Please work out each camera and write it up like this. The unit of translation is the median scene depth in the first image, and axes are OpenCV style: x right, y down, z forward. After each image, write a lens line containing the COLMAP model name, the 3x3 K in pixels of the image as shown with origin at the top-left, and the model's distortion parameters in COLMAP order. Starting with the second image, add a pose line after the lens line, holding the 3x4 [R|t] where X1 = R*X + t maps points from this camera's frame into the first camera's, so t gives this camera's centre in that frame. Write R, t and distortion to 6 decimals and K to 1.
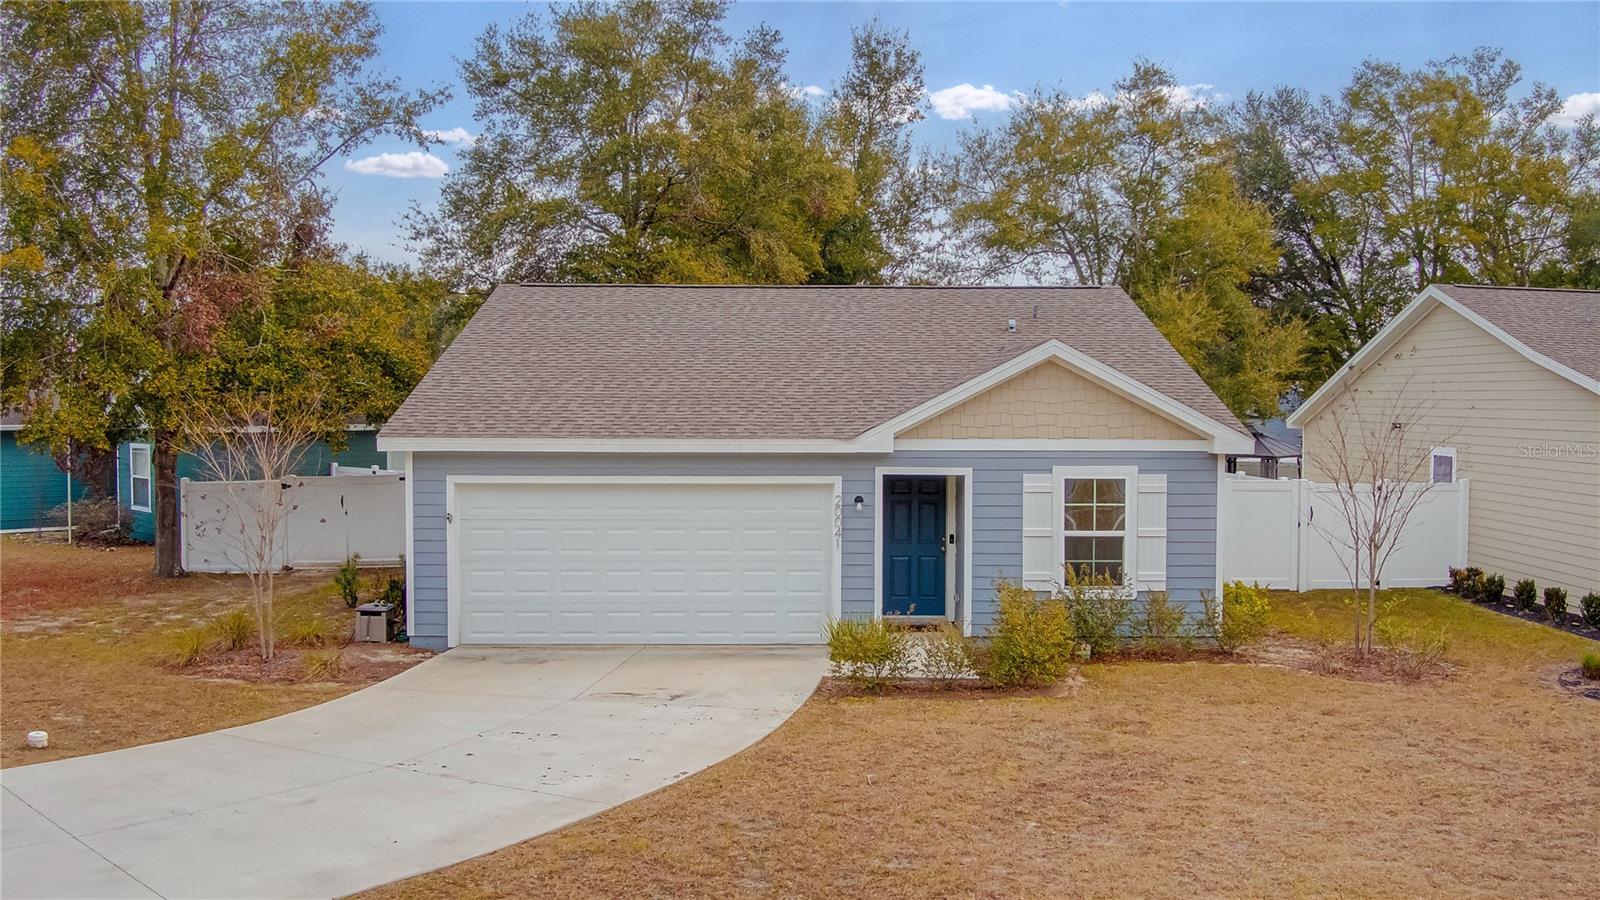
lens RADIAL K [[1420.4, 0, 772.1], [0, 1420.4, 418.1], [0, 0, 1]] dist [0.007279, -0.349243]
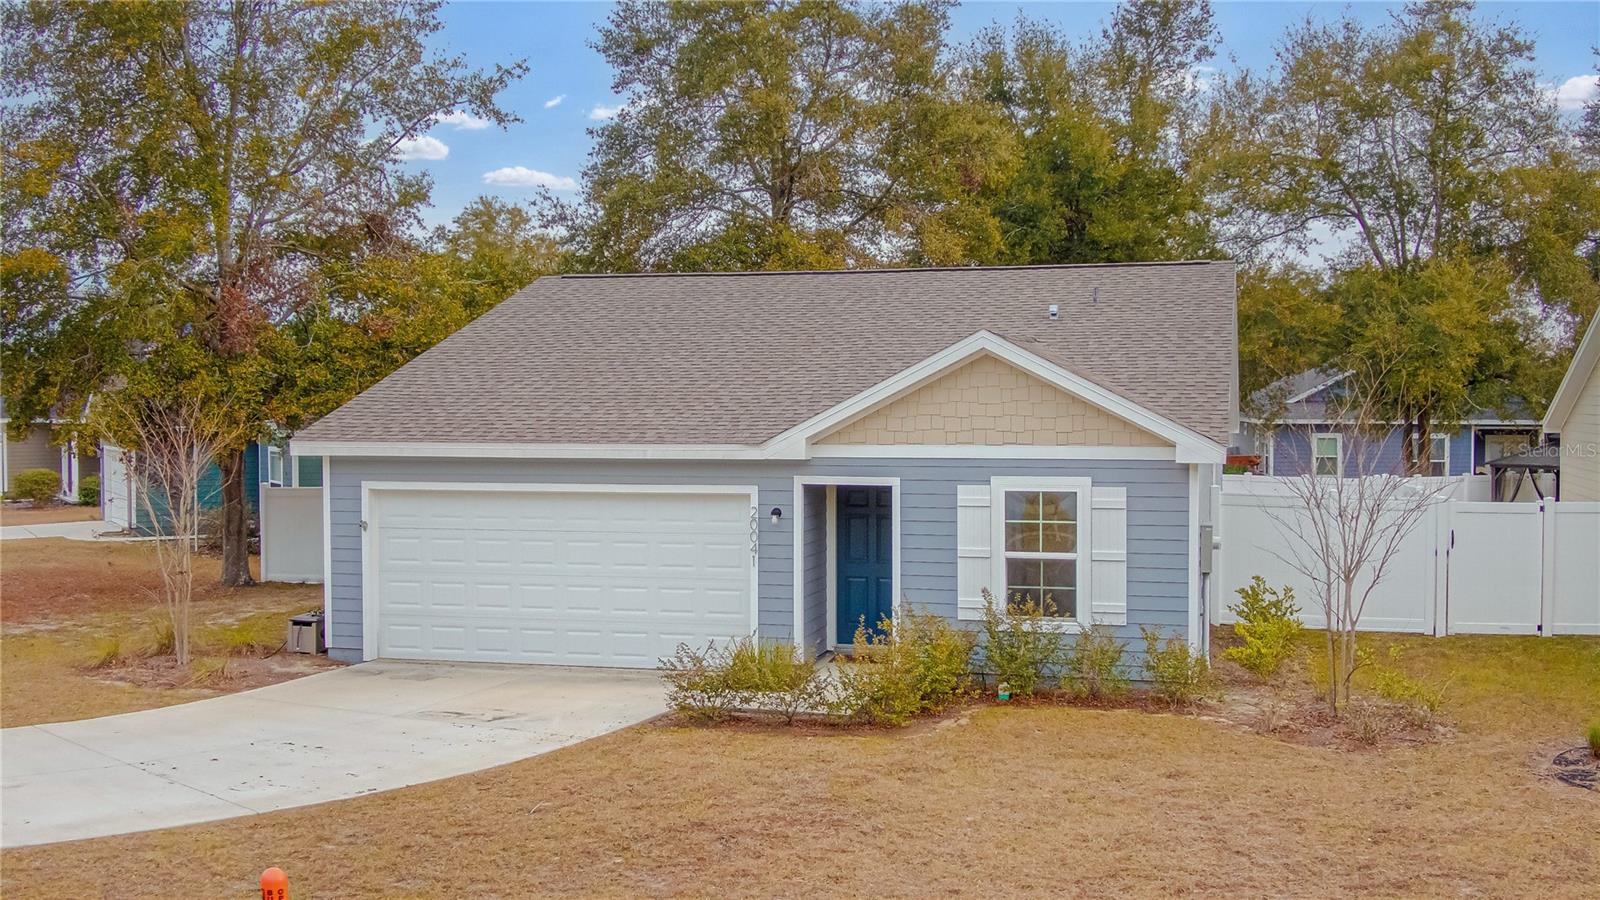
lens RADIAL K [[1668.3, 0, 800.0], [0, 1668.3, 450.0], [0, 0, 1]] dist [0.123960, -0.846168]
pose [[0.966192, 0.004255, -0.257788, 0.346759], [0.000485, 0.999832, 0.018320, -0.001028], [0.257823, -0.017825, 0.966028, -0.012823]]
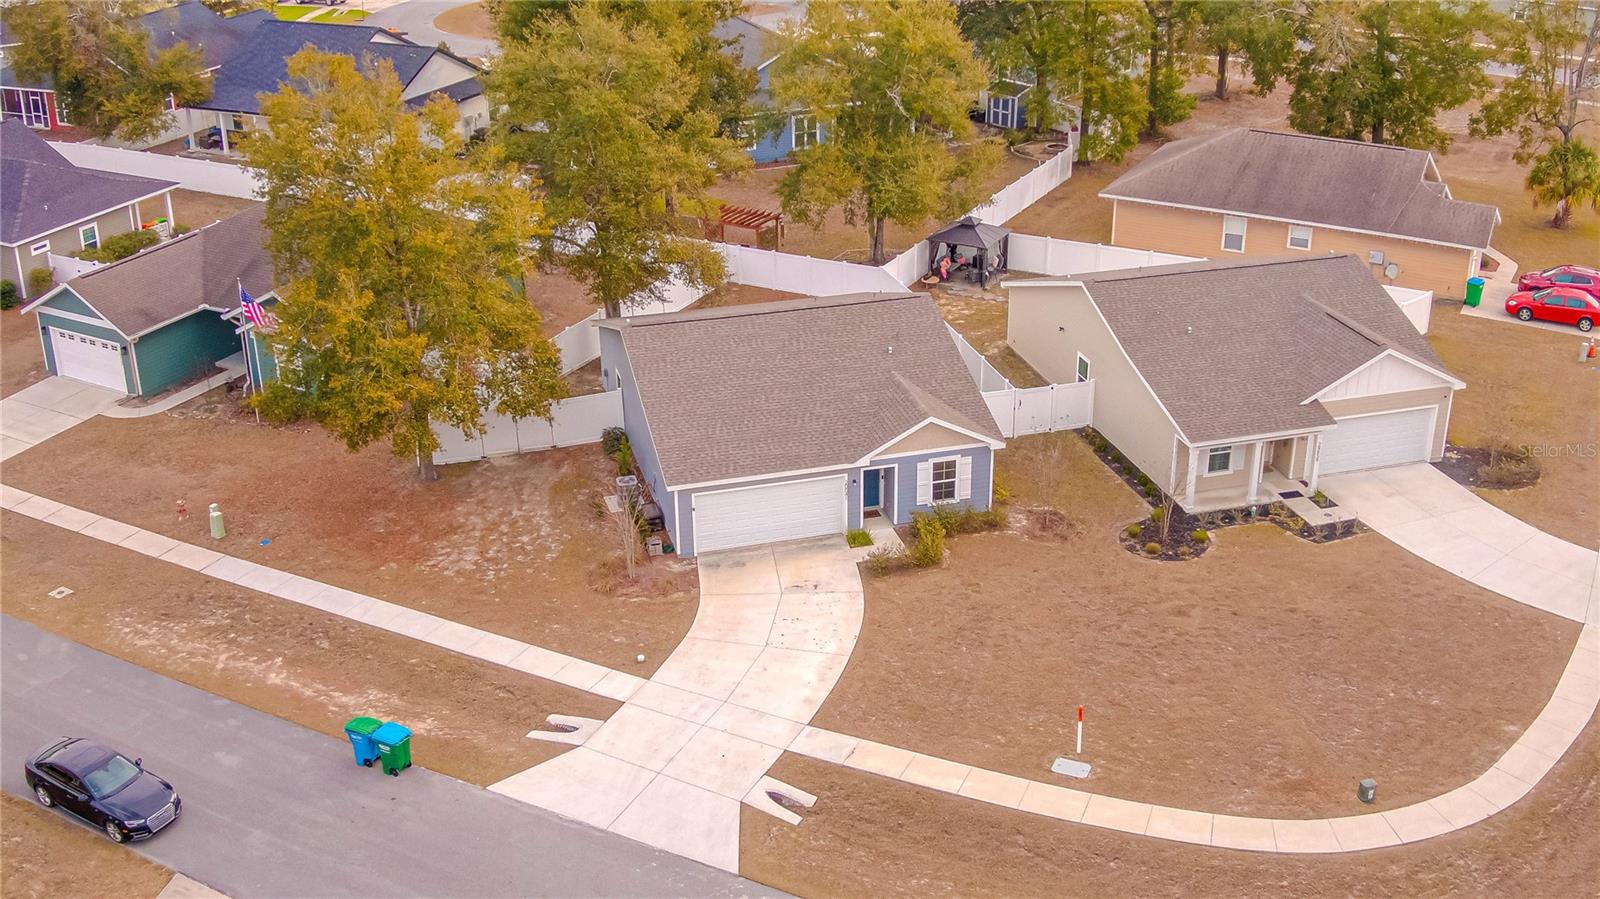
lens RADIAL K [[1668.3, 0, 800.0], [0, 1668.3, 449.5], [0, 0, 1]] dist [0.123960, -0.846168]
pose [[0.963422, -0.129432, 0.234662, -0.704591], [0.027378, 0.918590, 0.394263, -1.142024], [-0.266588, -0.373417, 0.888533, -1.536441]]
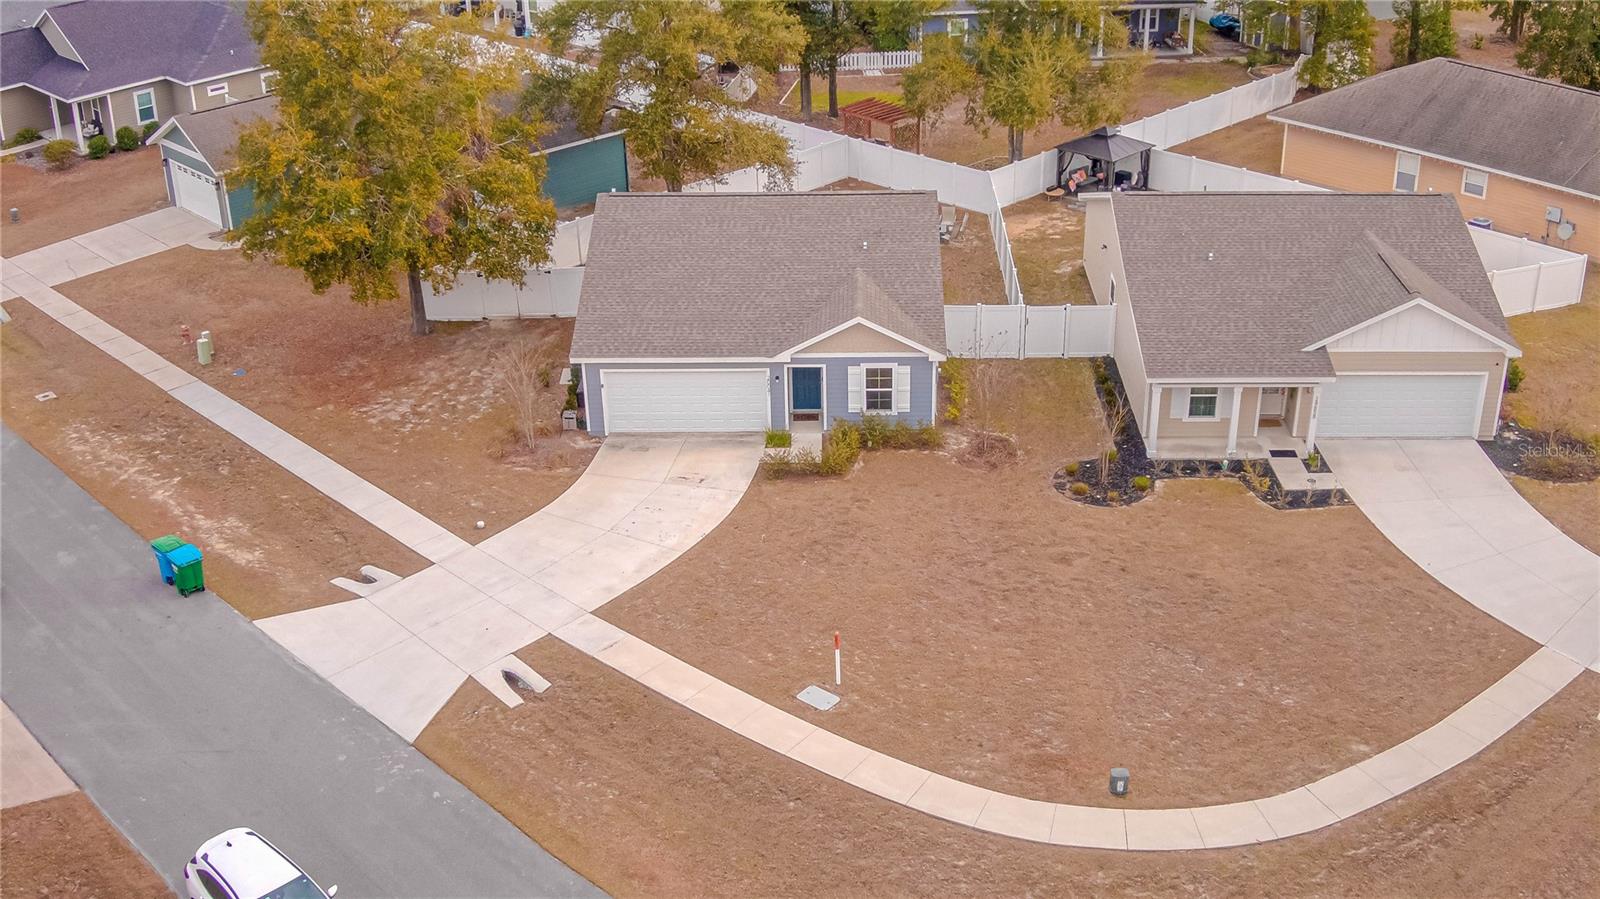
lens RADIAL K [[1668.3, 0, 800.0], [0, 1668.3, 449.5], [0, 0, 1]] dist [0.123960, -0.846168]
pose [[0.999349, -0.013258, -0.033541, 0.188149], [0.026248, 0.905145, 0.424291, -0.991127], [0.024734, -0.424895, 0.904904, -1.513257]]
